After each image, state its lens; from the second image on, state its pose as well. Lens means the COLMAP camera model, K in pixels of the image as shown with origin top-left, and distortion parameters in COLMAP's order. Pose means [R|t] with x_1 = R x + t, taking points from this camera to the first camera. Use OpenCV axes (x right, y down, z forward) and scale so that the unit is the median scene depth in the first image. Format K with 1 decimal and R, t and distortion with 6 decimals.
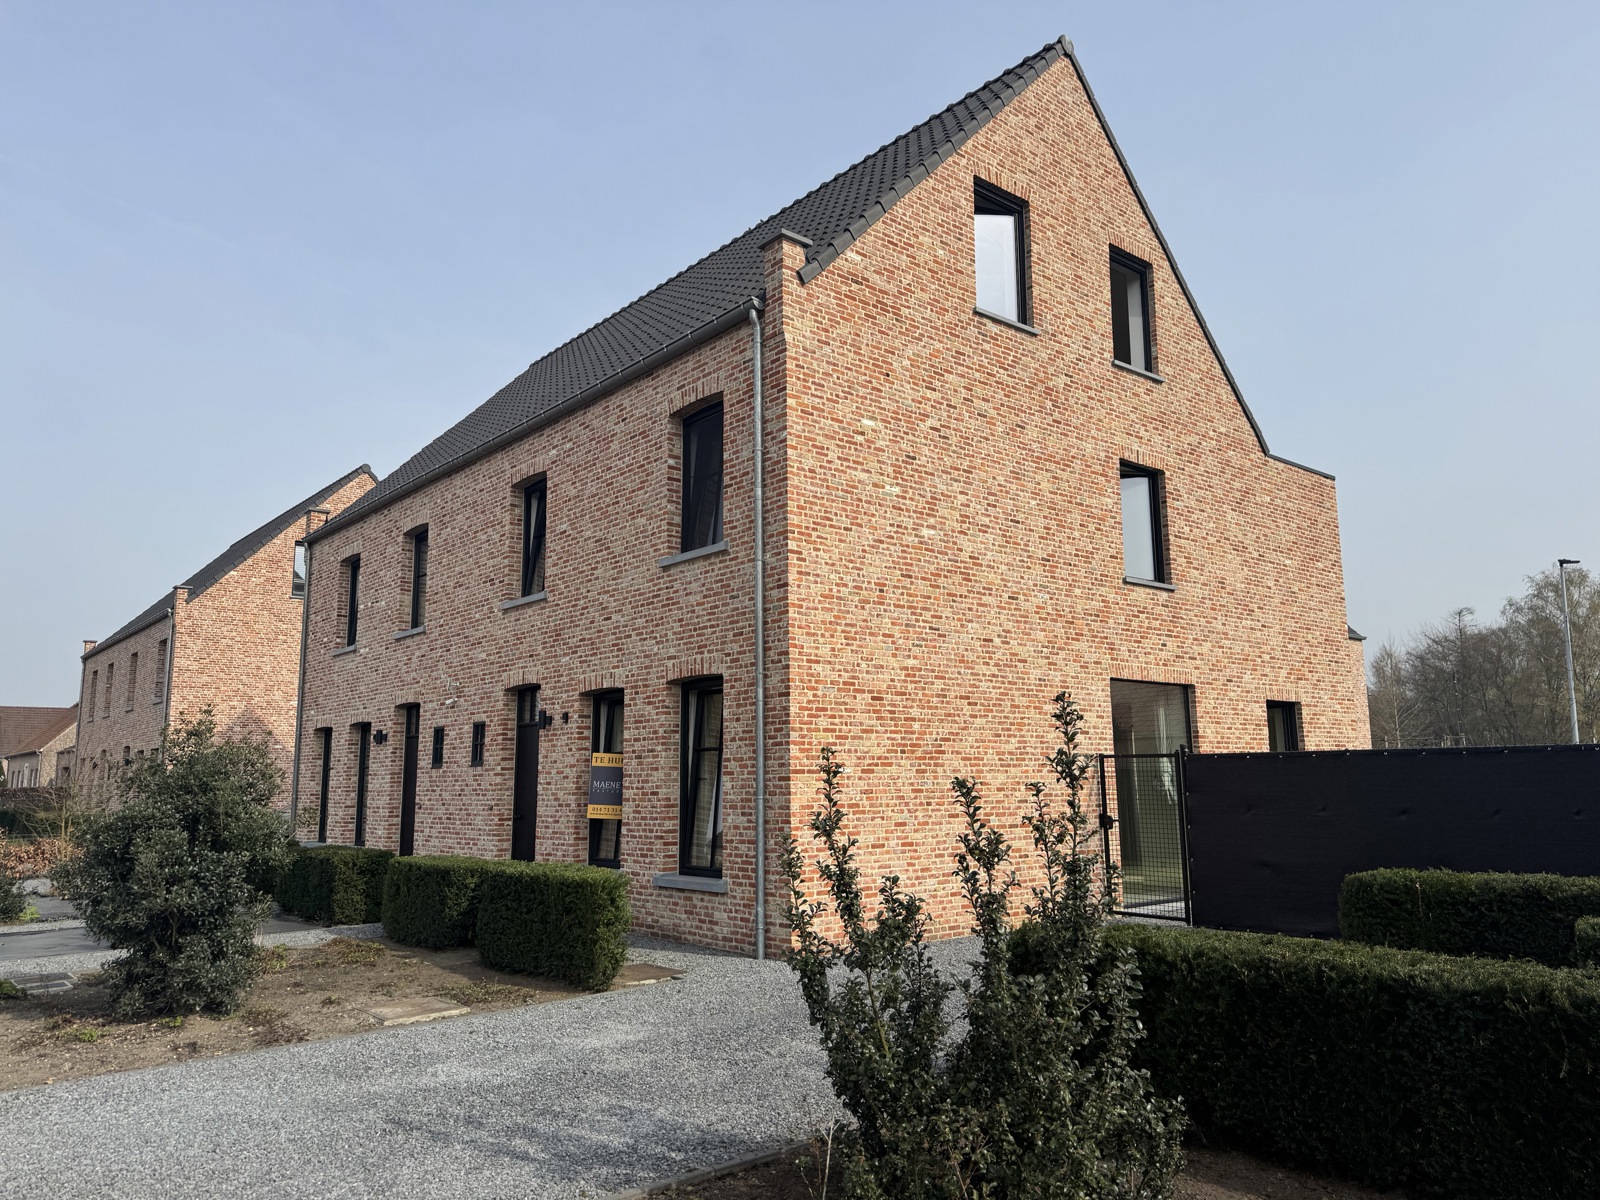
lens RADIAL K [[1100.0, 0, 800.7], [0, 1100.0, 609.0], [0, 0, 1]] dist [0.067178, -0.026322]
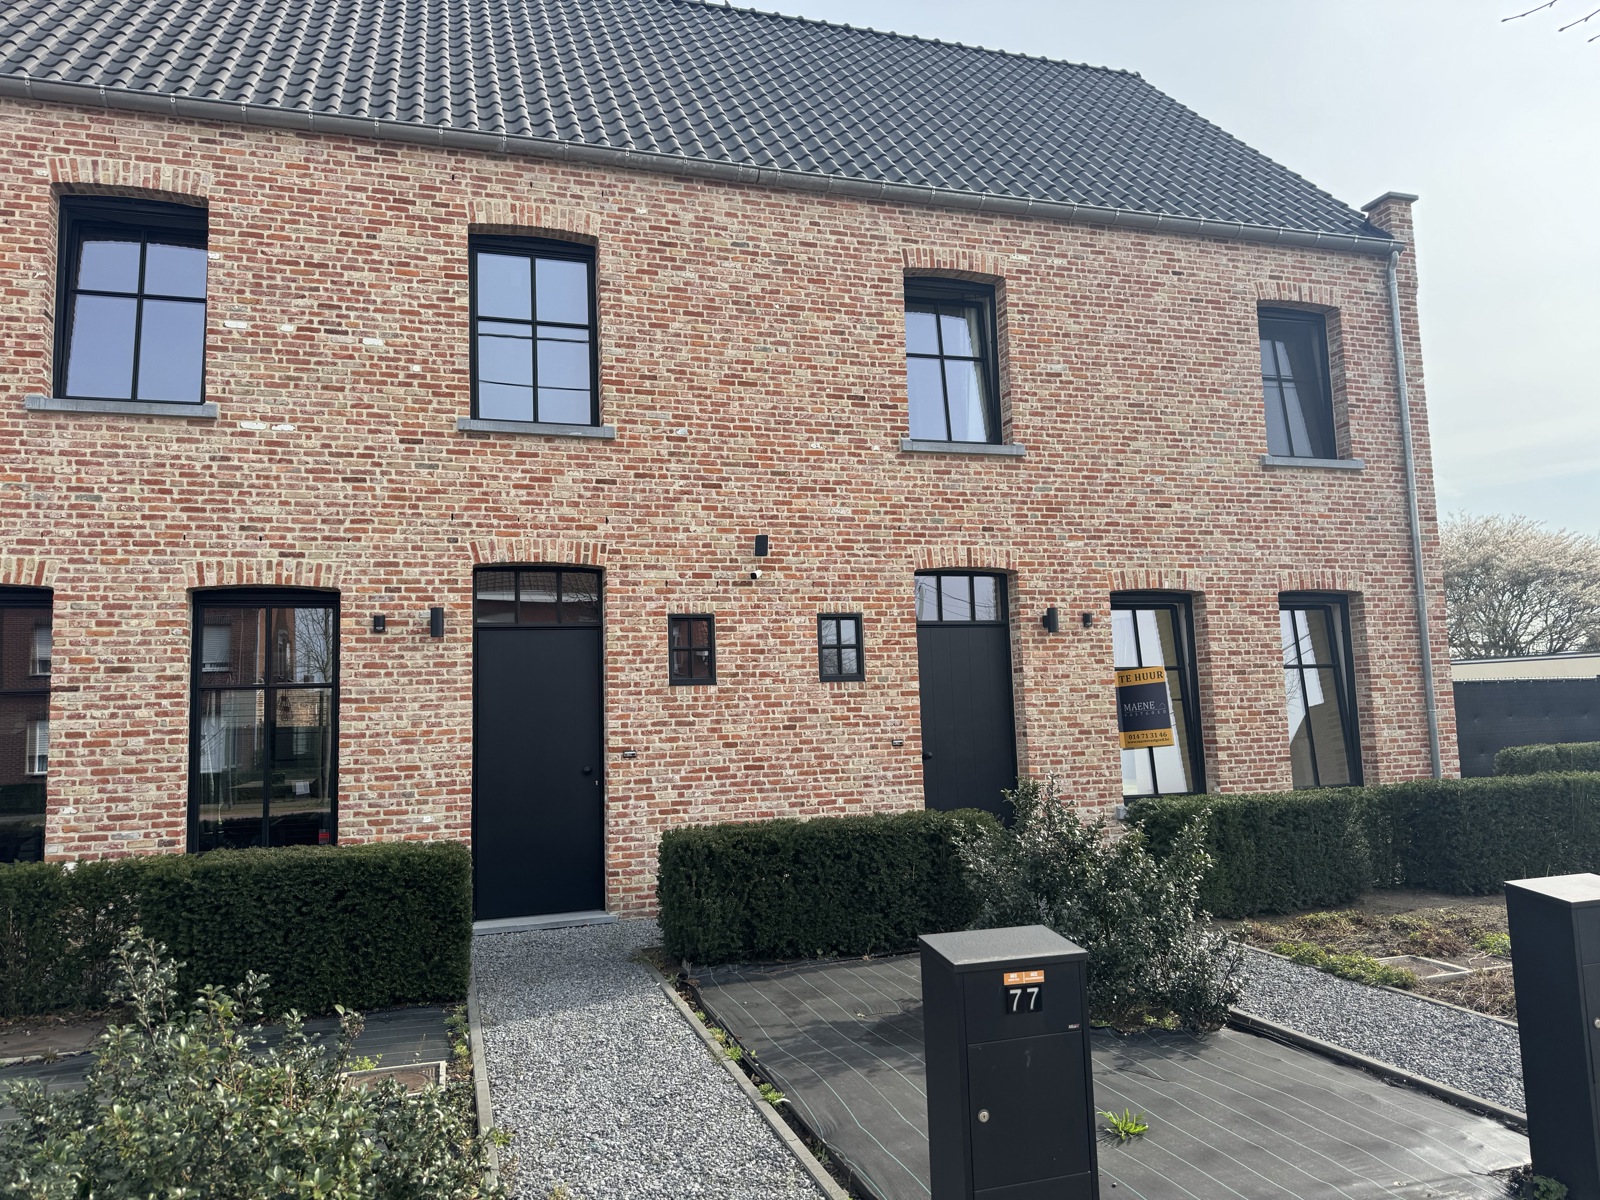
lens RADIAL K [[1100.0, 0, 796.1], [0, 1100.0, 591.1], [0, 0, 1]] dist [0.067178, -0.026322]
pose [[0.389084, 0.089958, 0.916800, -1.111525], [-0.117694, 0.991919, -0.047380, 0.154228], [-0.913653, -0.089467, 0.396527, 0.980042]]
